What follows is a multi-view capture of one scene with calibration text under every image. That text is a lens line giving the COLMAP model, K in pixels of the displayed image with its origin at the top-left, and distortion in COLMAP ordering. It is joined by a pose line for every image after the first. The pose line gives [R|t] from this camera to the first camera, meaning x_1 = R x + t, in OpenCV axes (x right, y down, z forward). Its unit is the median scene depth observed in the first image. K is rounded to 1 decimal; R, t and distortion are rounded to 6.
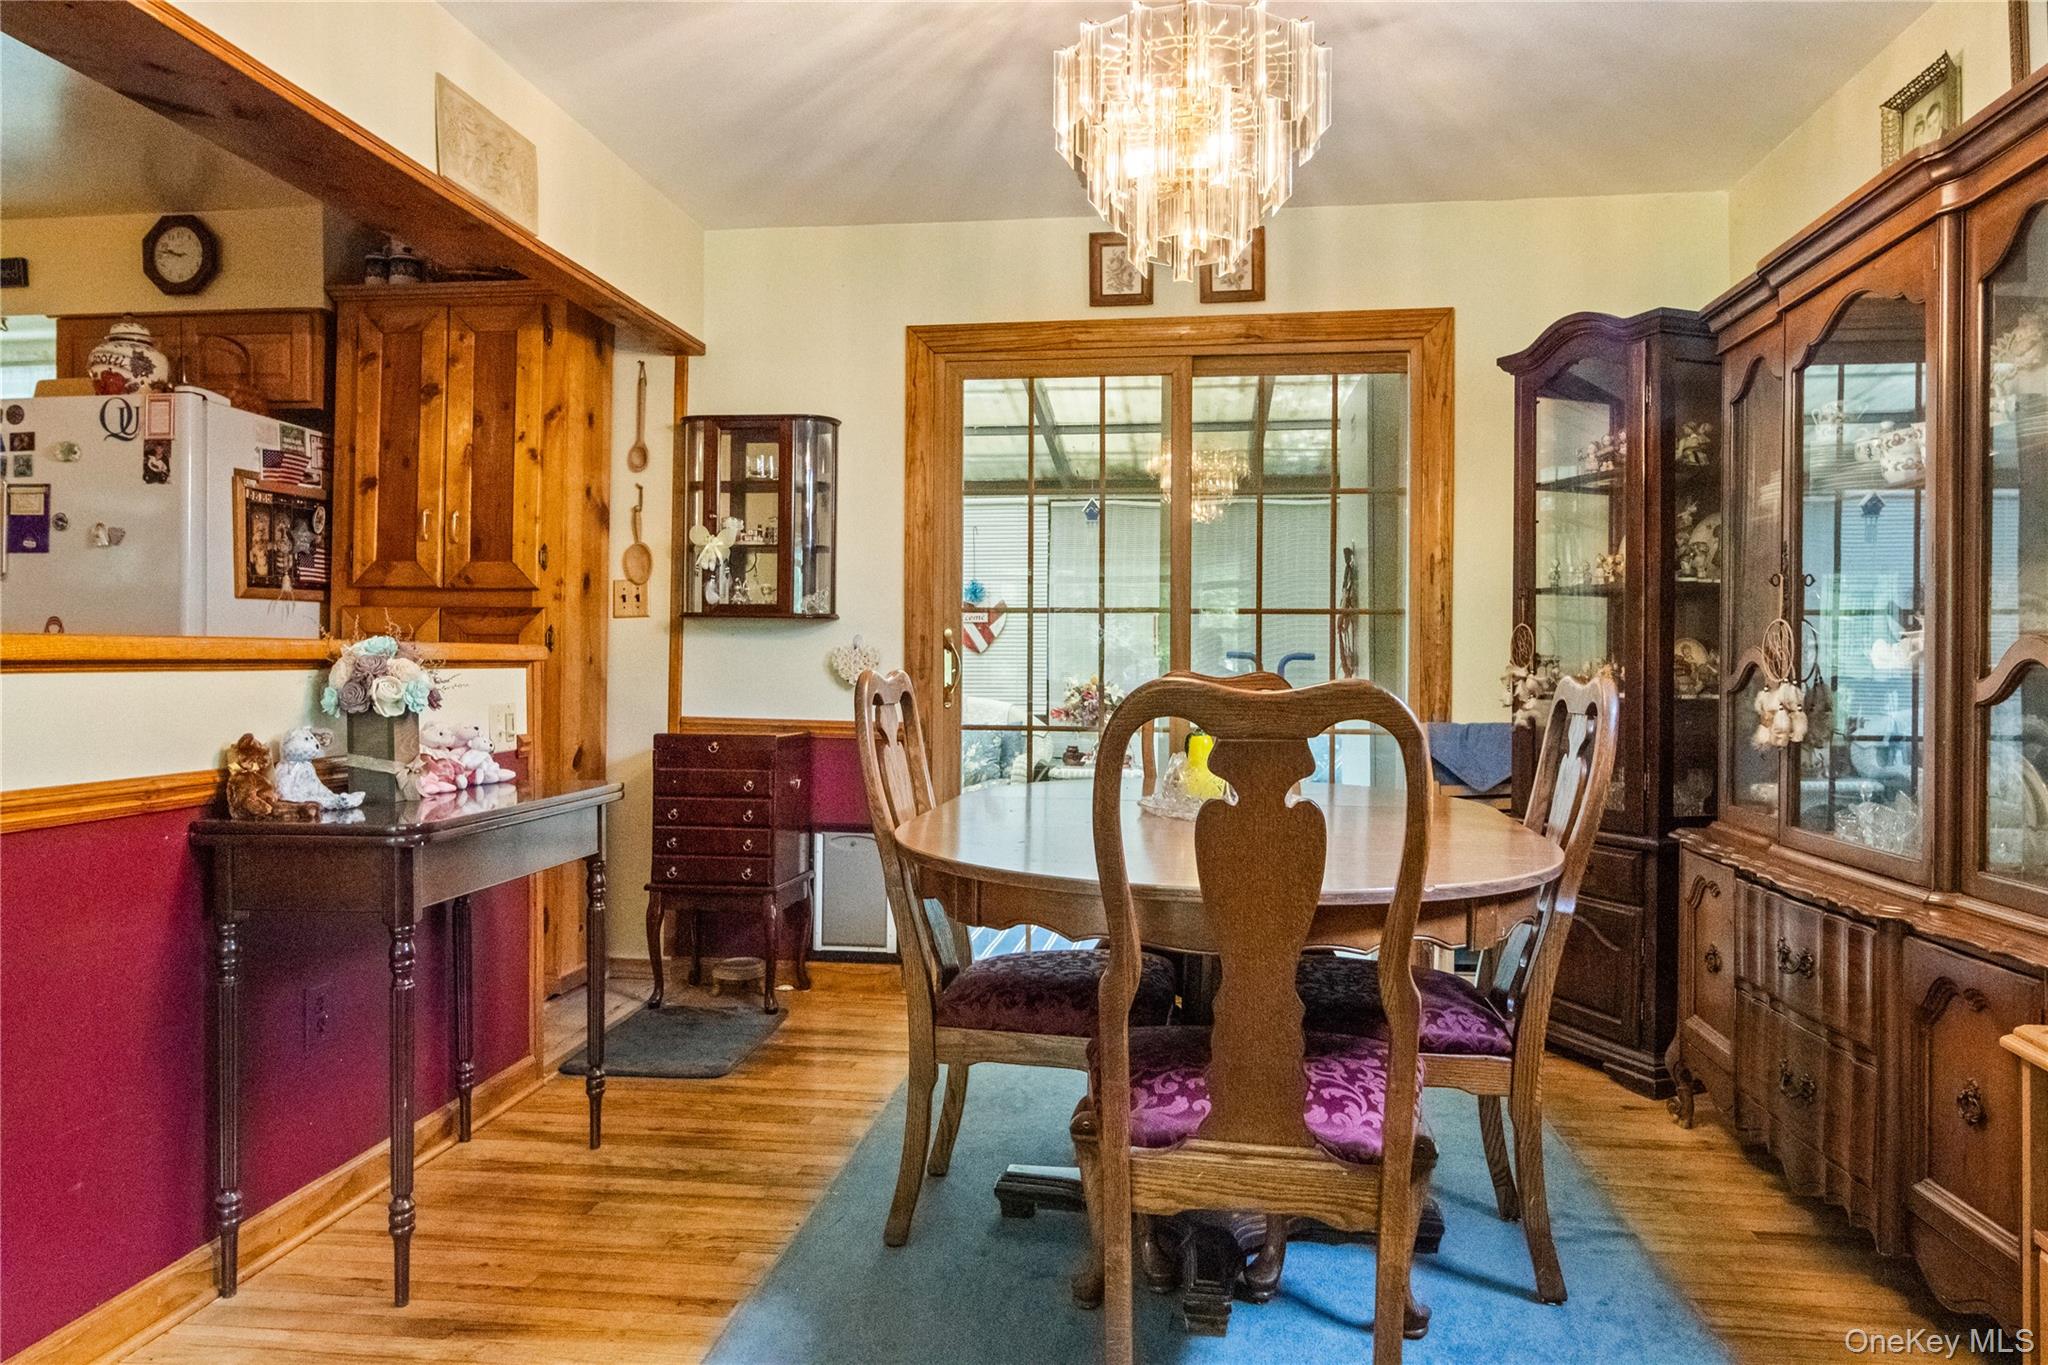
lens RADIAL K [[1308.5, 0, 1030.1], [0, 1308.5, 669.1], [0, 0, 1]] dist [-0.002520, 0.001089]
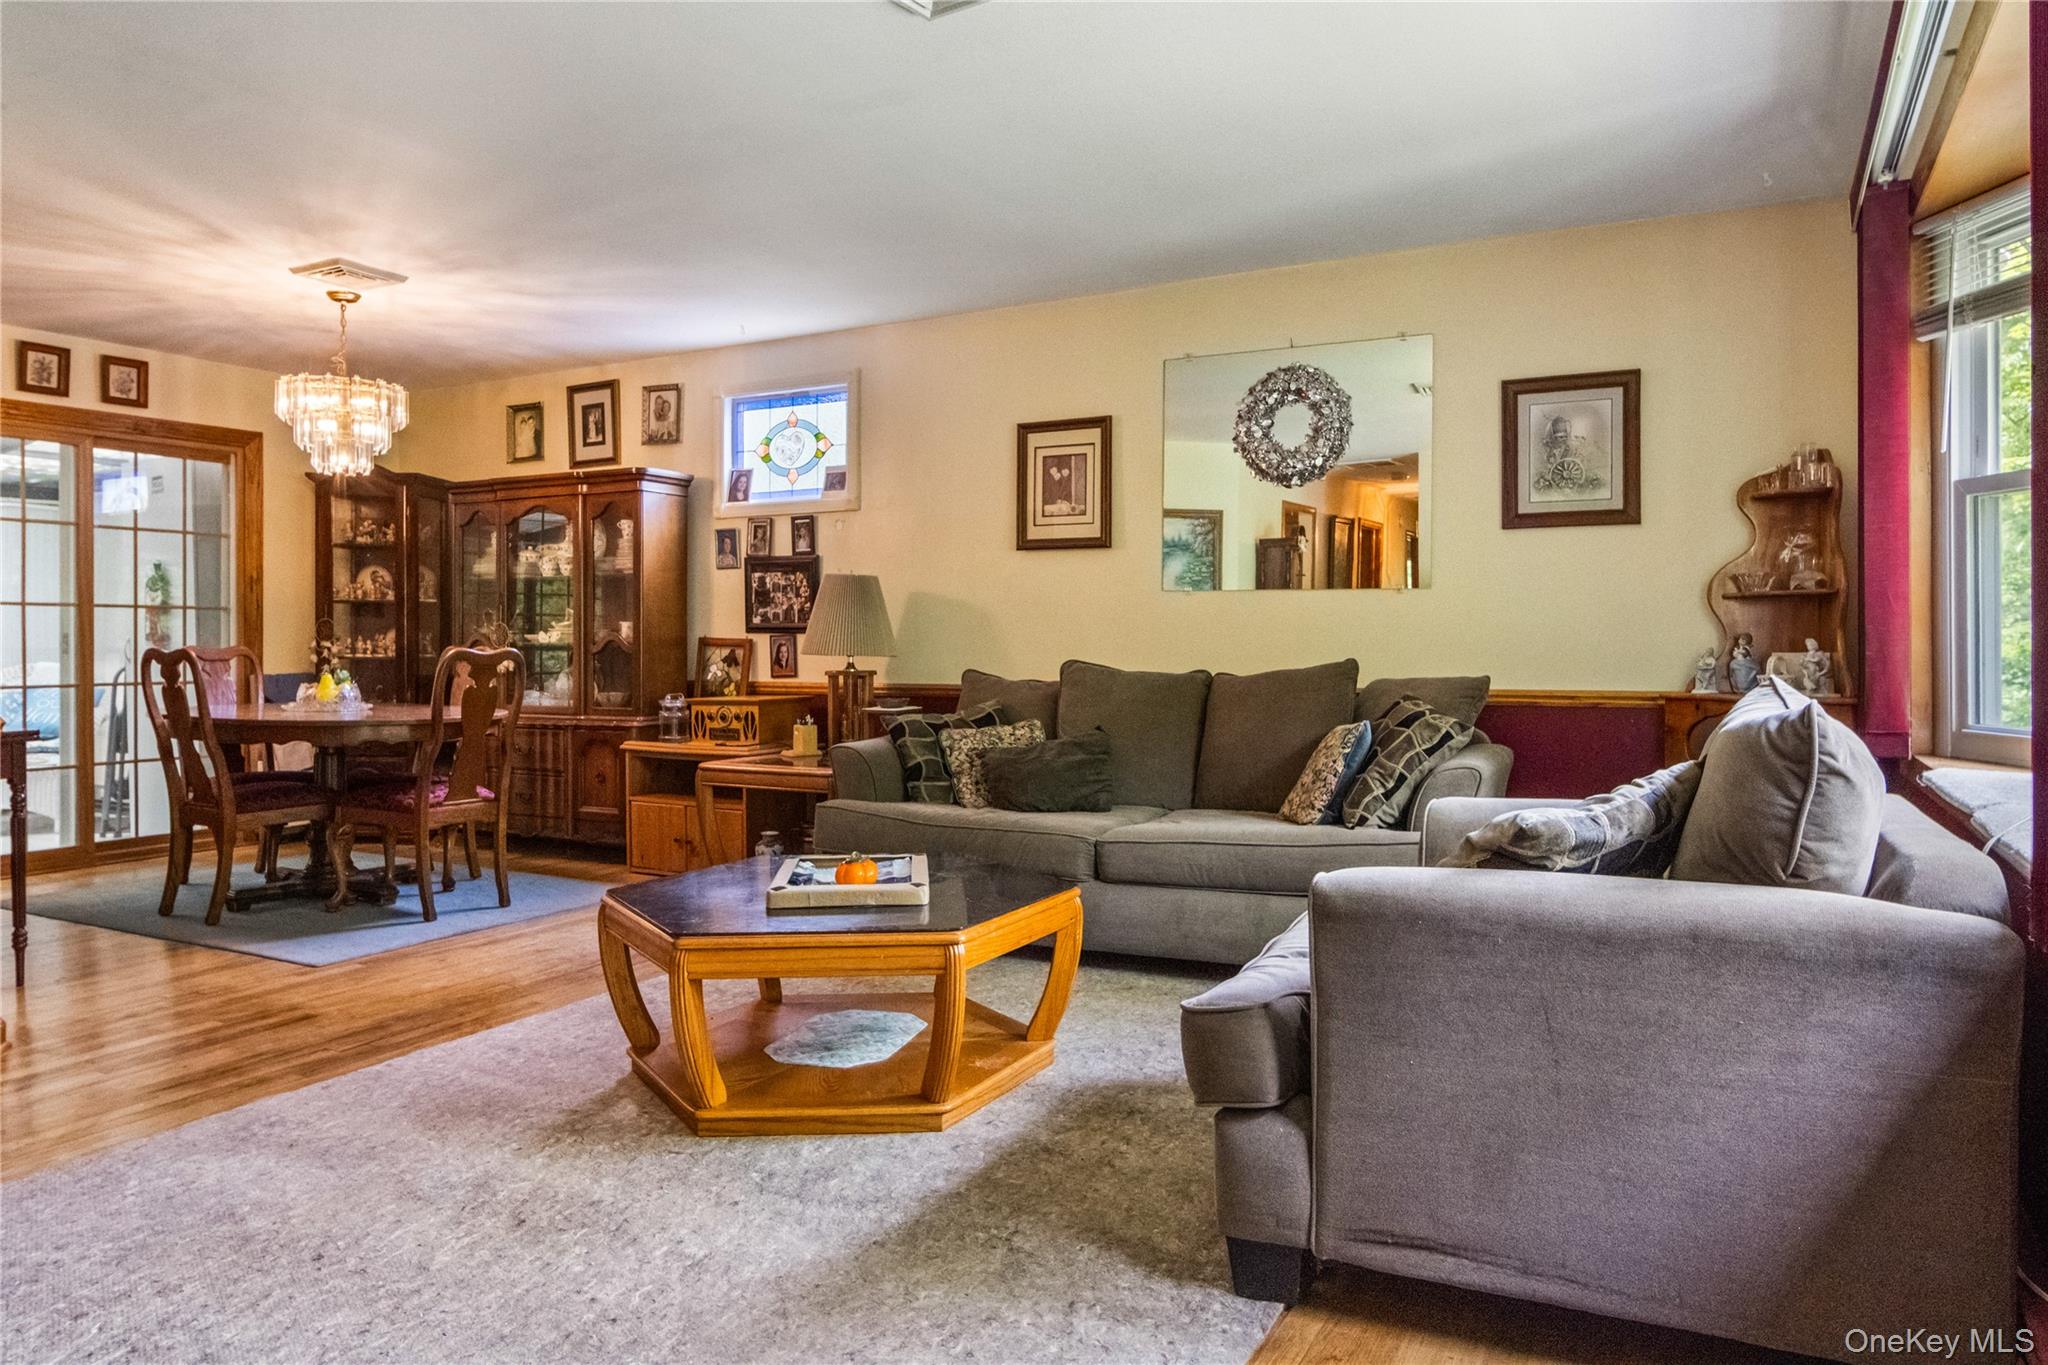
lens RADIAL K [[1326.4, 0, 1031.1], [0, 1326.4, 643.4], [0, 0, 1]] dist [0.002631, -0.002504]
pose [[0.362506, -0.009097, 0.931937, -0.925364], [0.003455, 0.999959, 0.008417, -0.010354], [-0.931975, 0.000168, 0.362522, -0.565169]]
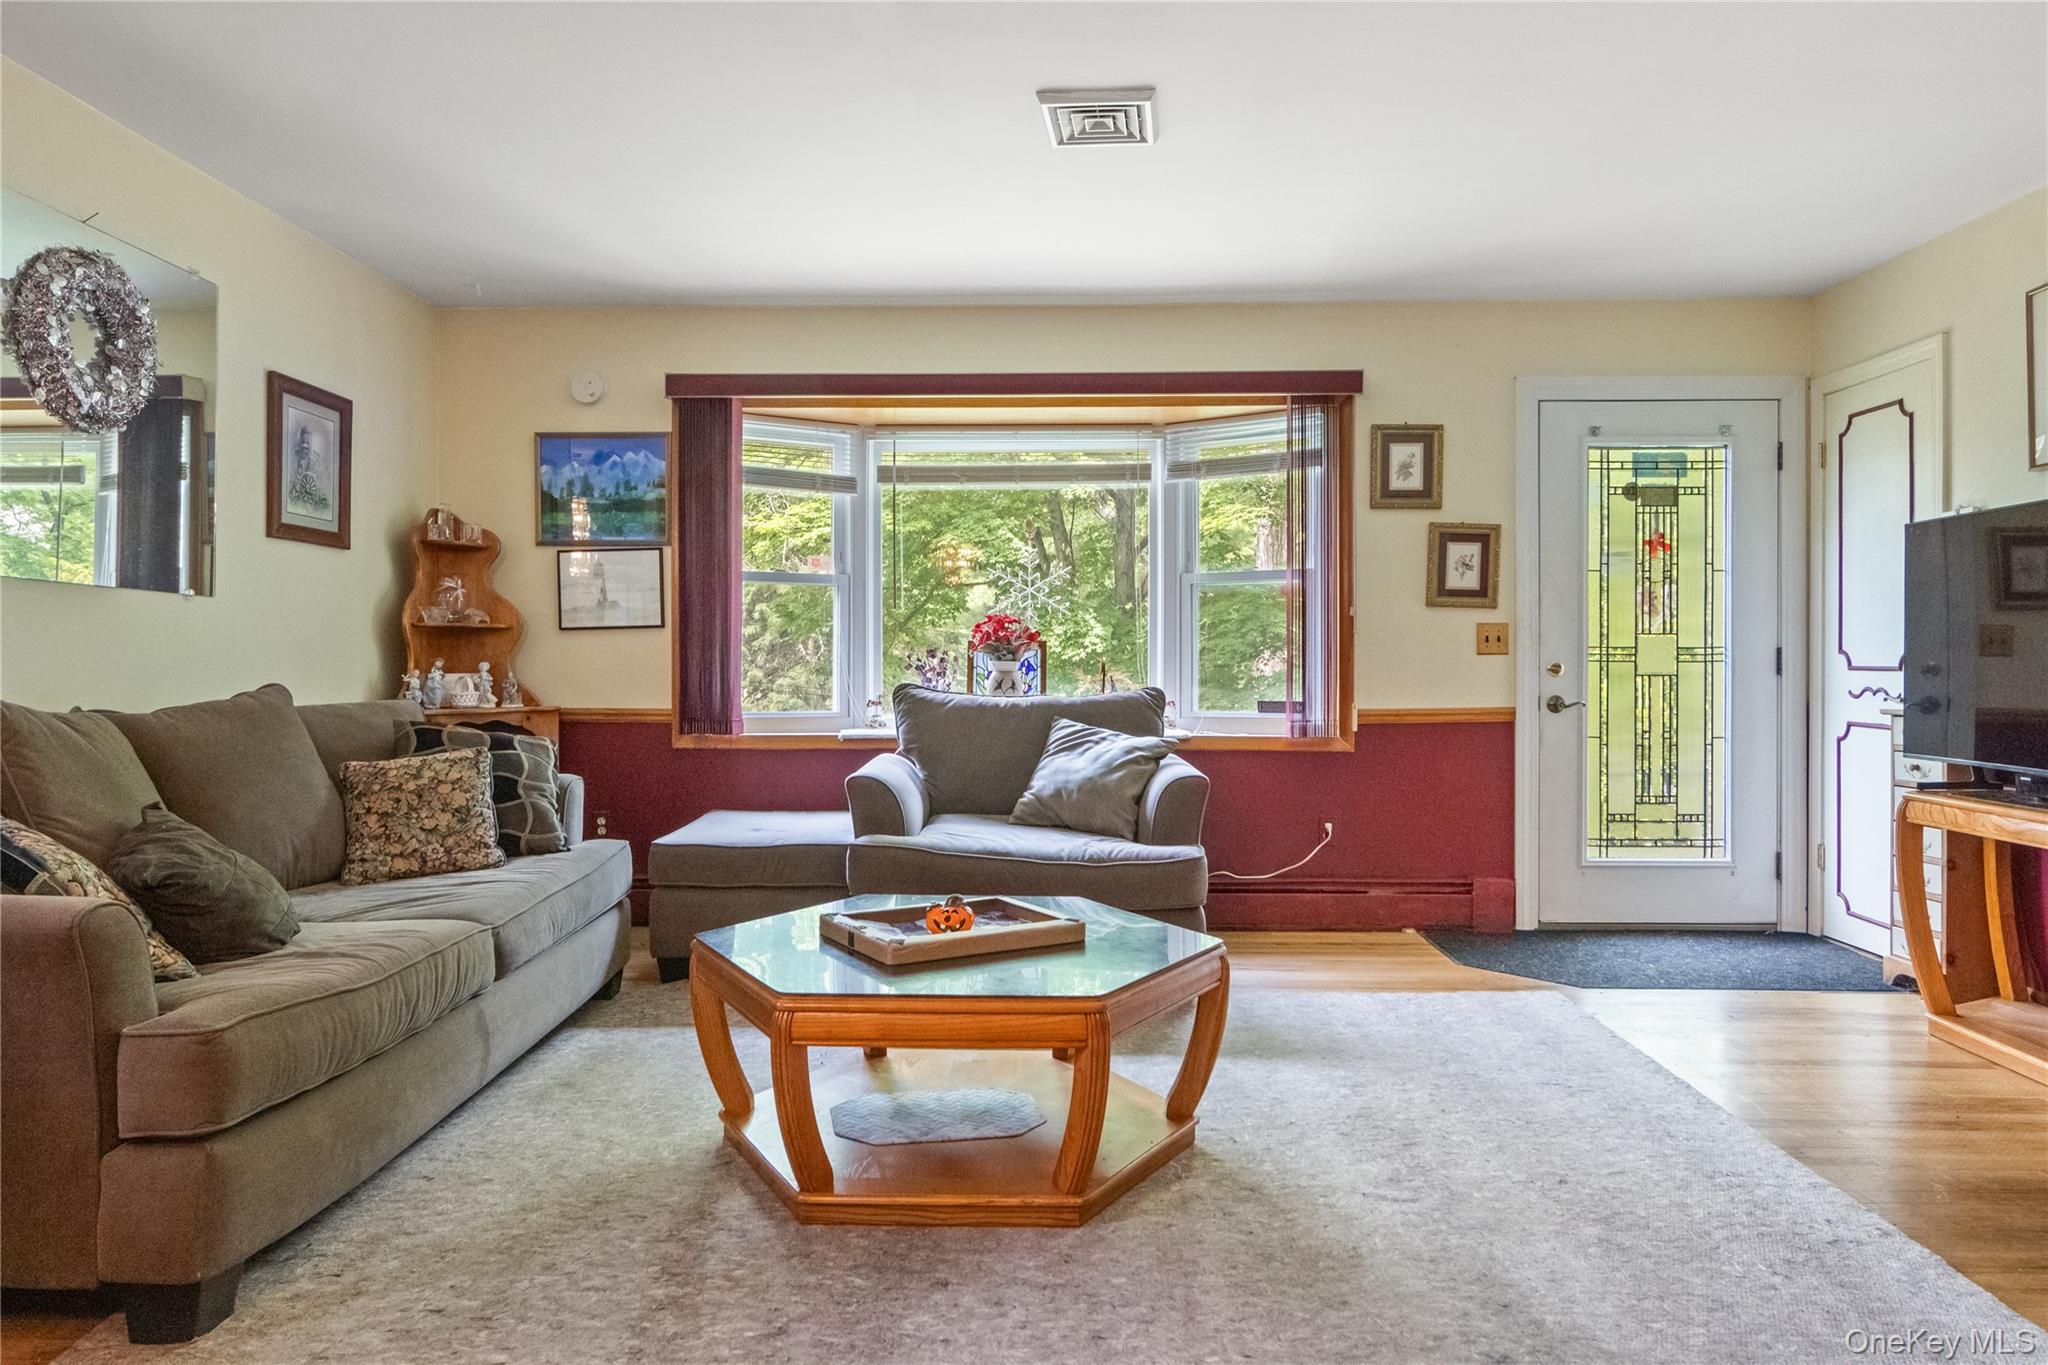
lens RADIAL K [[1308.5, 0, 1030.1], [0, 1308.5, 669.1], [0, 0, 1]] dist [-0.002520, 0.001089]
pose [[-0.995117, -0.007963, -0.098380, -0.176798], [-0.007948, 0.999968, -0.000544, -0.000166], [0.098381, 0.000240, -0.995149, 0.552781]]
